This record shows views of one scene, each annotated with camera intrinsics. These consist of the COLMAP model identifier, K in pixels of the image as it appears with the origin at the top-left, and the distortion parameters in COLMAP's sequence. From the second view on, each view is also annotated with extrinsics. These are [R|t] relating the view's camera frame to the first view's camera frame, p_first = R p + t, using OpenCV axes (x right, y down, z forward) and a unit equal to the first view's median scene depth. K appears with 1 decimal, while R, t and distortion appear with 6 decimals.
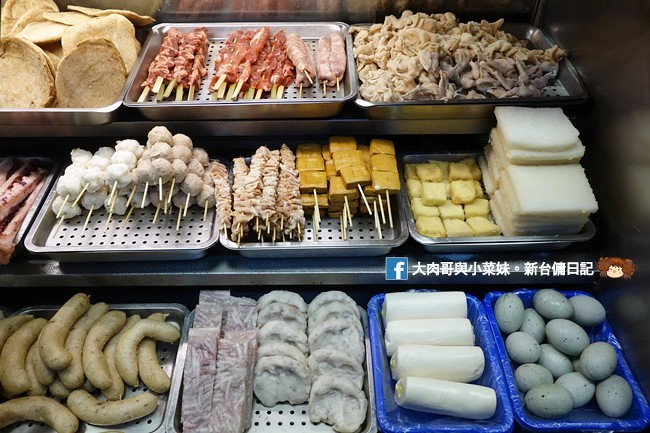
lens RADIAL K [[507.2, 0, 313.0], [0, 507.2, 213.8], [0, 0, 1]] dist [-0.001317, 0.001167]
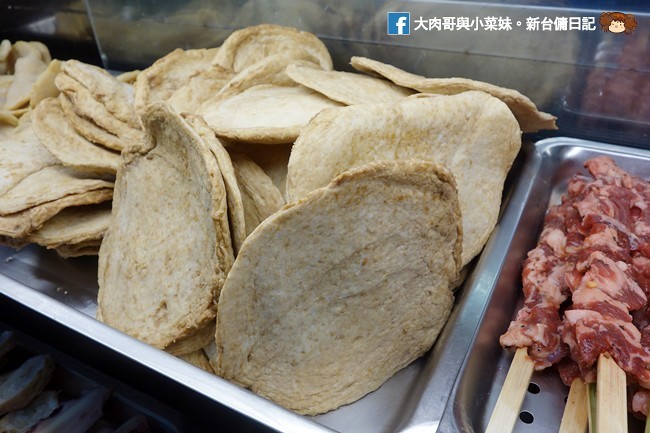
lens RADIAL K [[507.2, 0, 326.7], [0, 507.2, 214.4], [0, 0, 1]] dist [-0.001317, 0.001167]
pose [[0.880101, 0.241702, -0.408659, -0.323813], [-0.308672, 0.945280, -0.105678, -0.257689], [0.360755, 0.219149, 0.906548, 0.690965]]
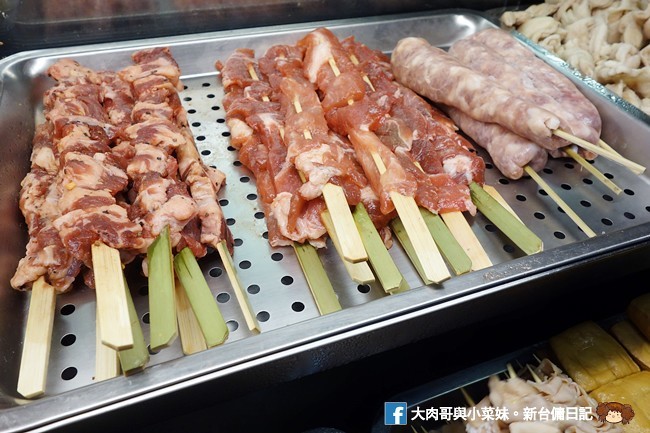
lens RADIAL K [[507.2, 0, 328.3], [0, 507.2, 215.1], [0, 0, 1]] dist [-0.001317, 0.001167]
pose [[0.933938, -0.196927, 0.298294, -0.258427], [0.210923, 0.977386, -0.015136, -0.247852], [-0.288568, 0.077053, 0.954354, 0.706853]]
